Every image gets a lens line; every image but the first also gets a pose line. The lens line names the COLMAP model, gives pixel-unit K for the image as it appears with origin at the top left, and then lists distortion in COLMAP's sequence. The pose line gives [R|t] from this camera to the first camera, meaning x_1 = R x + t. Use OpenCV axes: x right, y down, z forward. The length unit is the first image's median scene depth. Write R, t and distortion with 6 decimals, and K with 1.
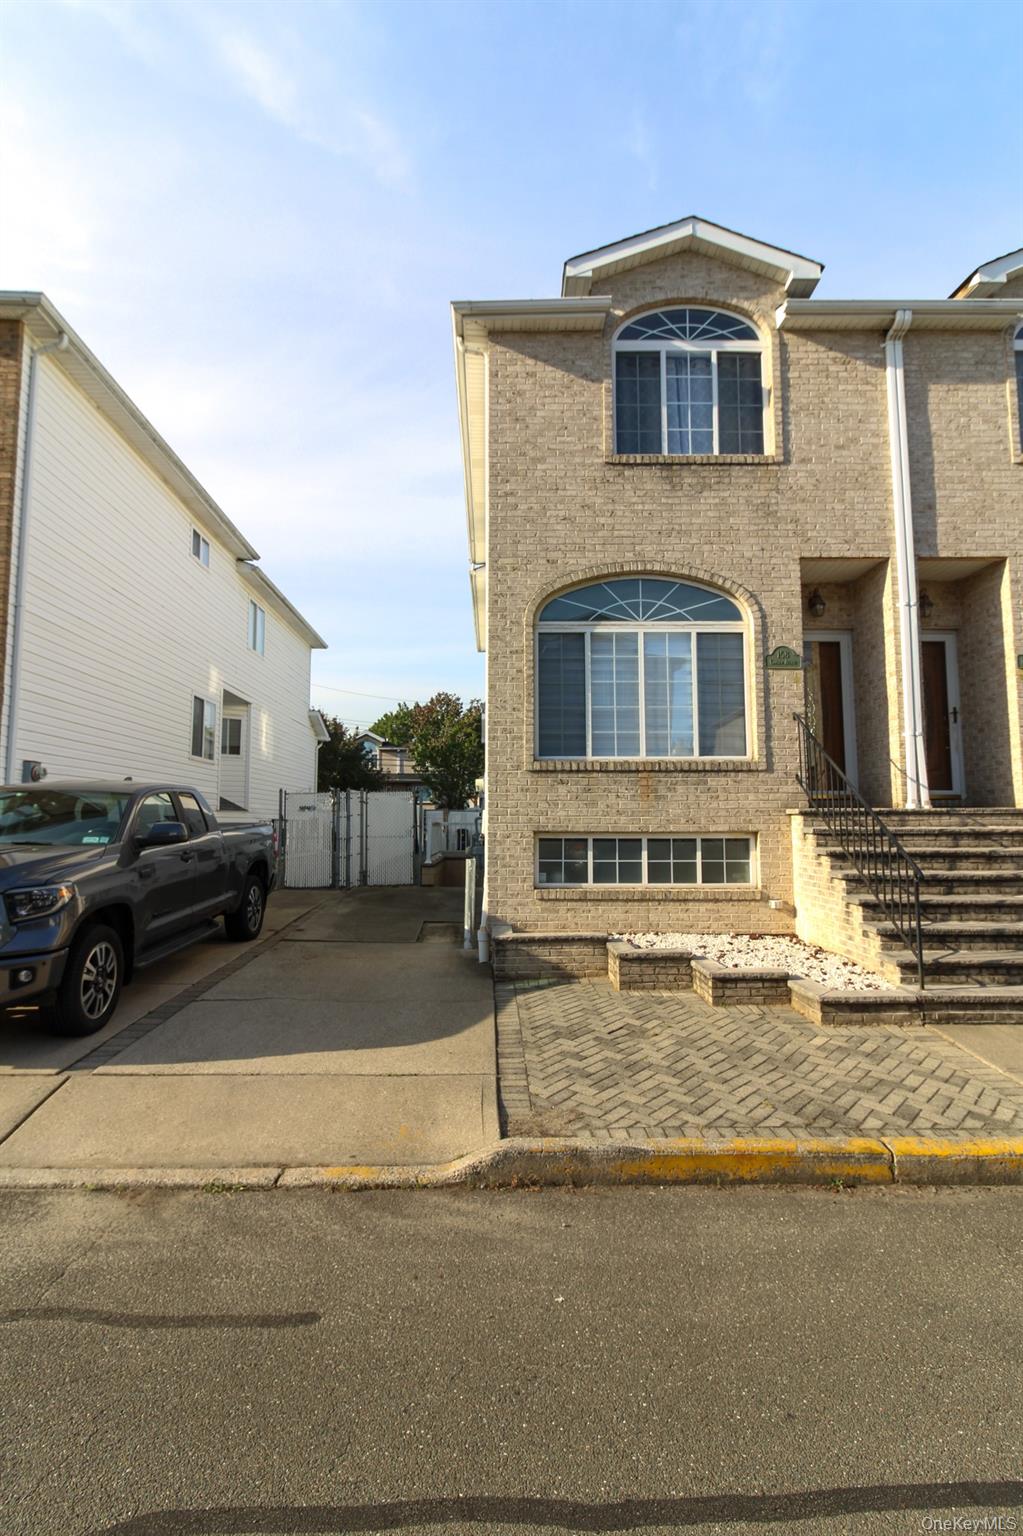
lens RADIAL K [[717.6, 0, 473.7], [0, 717.6, 762.9], [0, 0, 1]] dist [0.013179, -0.008488]
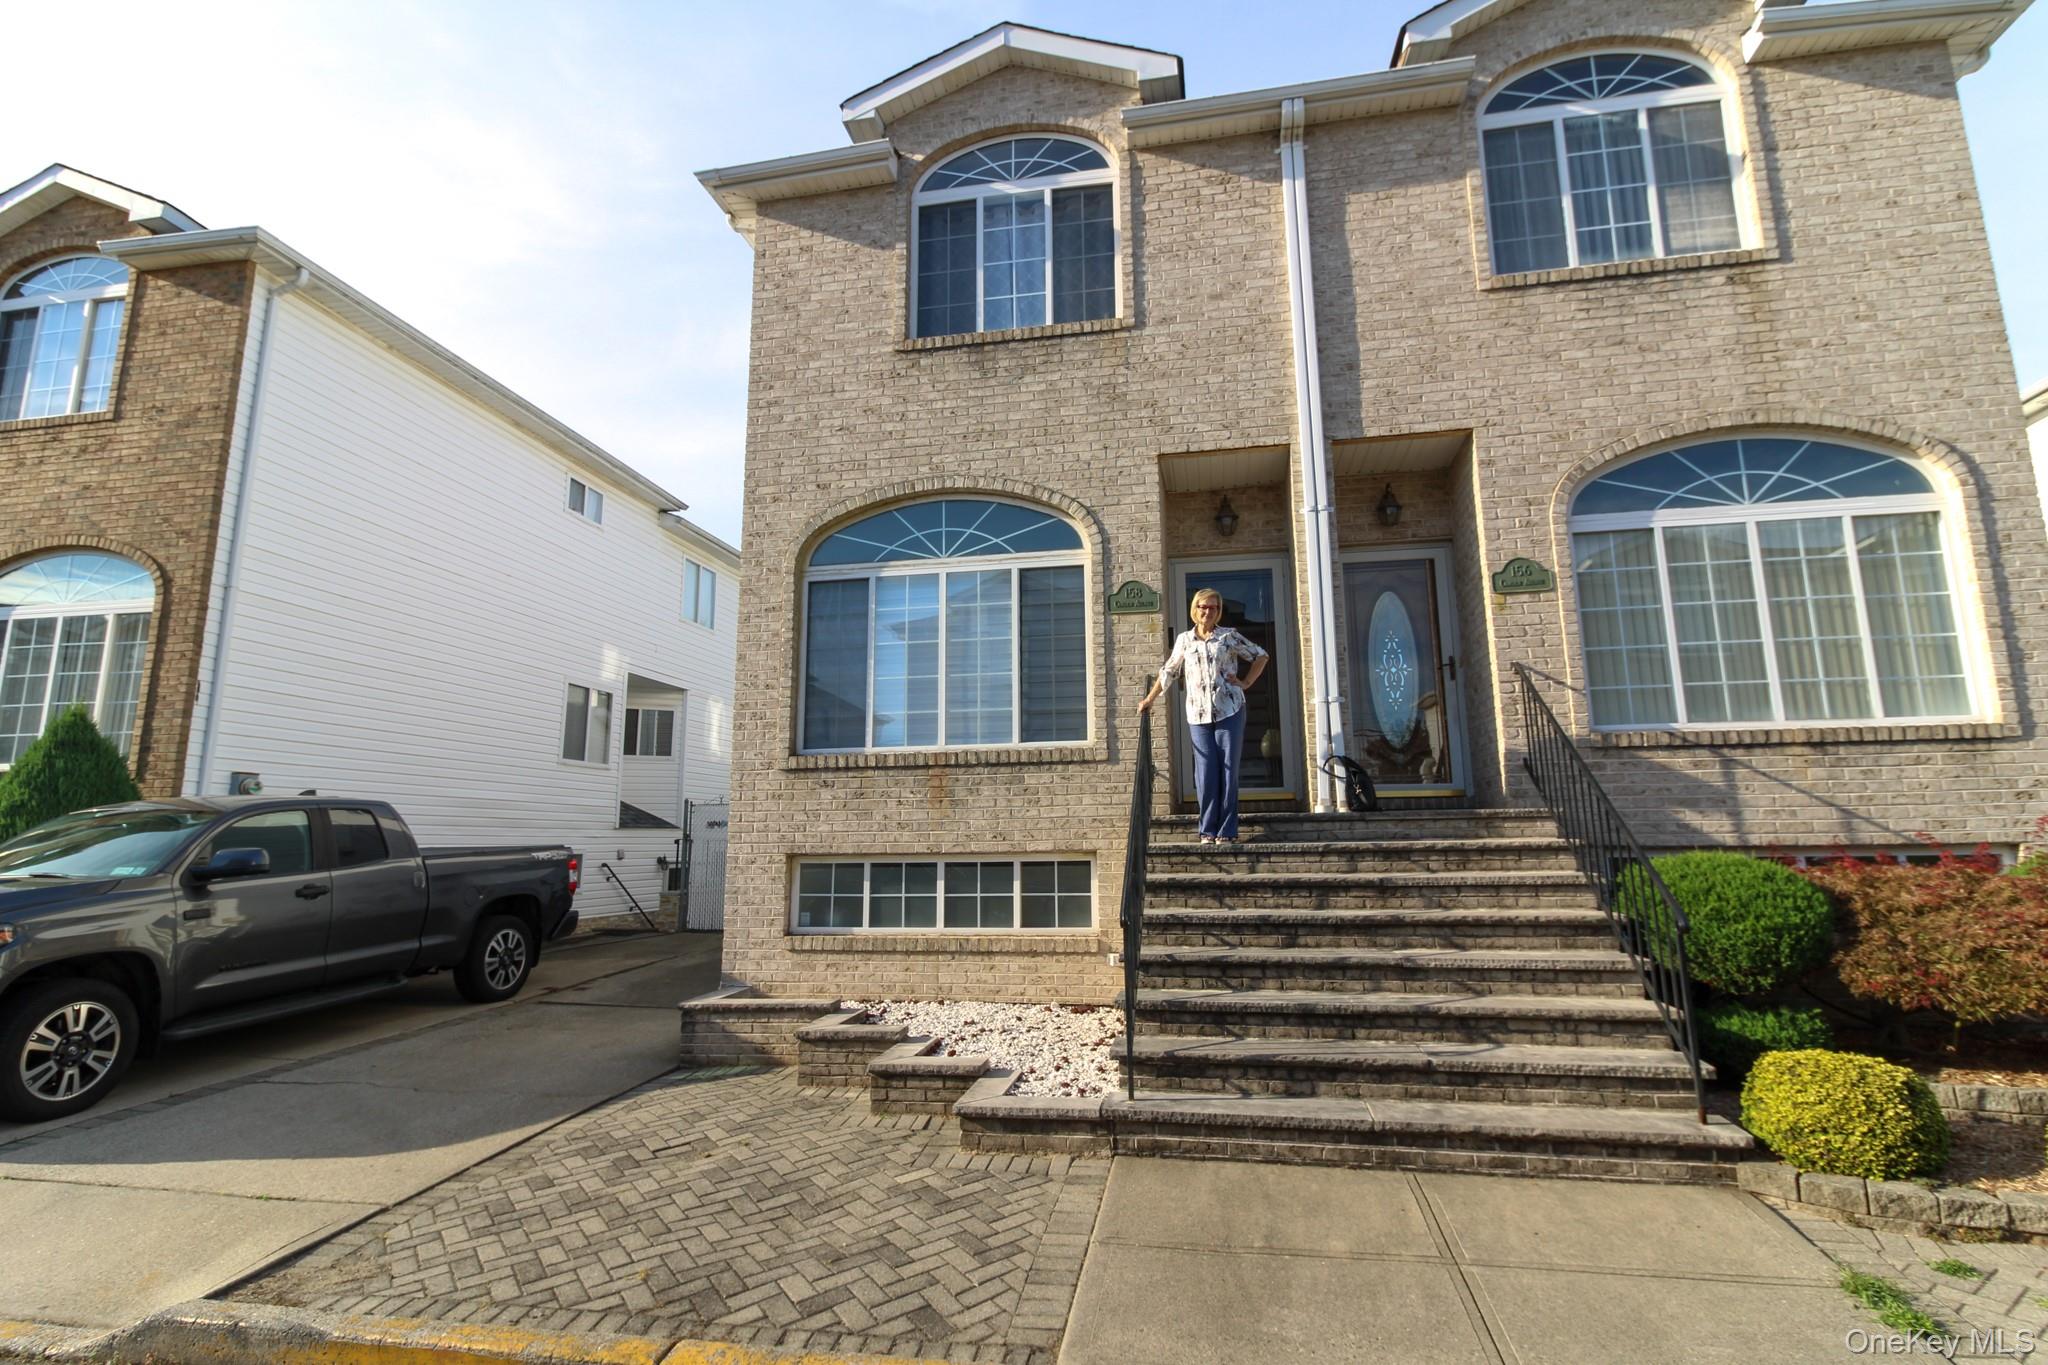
lens RADIAL K [[956.7, 0, 1034.8], [0, 956.7, 676.4], [0, 0, 1]] dist [0.013179, -0.008488]
pose [[0.983813, -0.041721, -0.174273, 0.491025], [0.026733, 0.995807, -0.087484, 0.008363], [0.177192, 0.081409, 0.980803, 0.081967]]
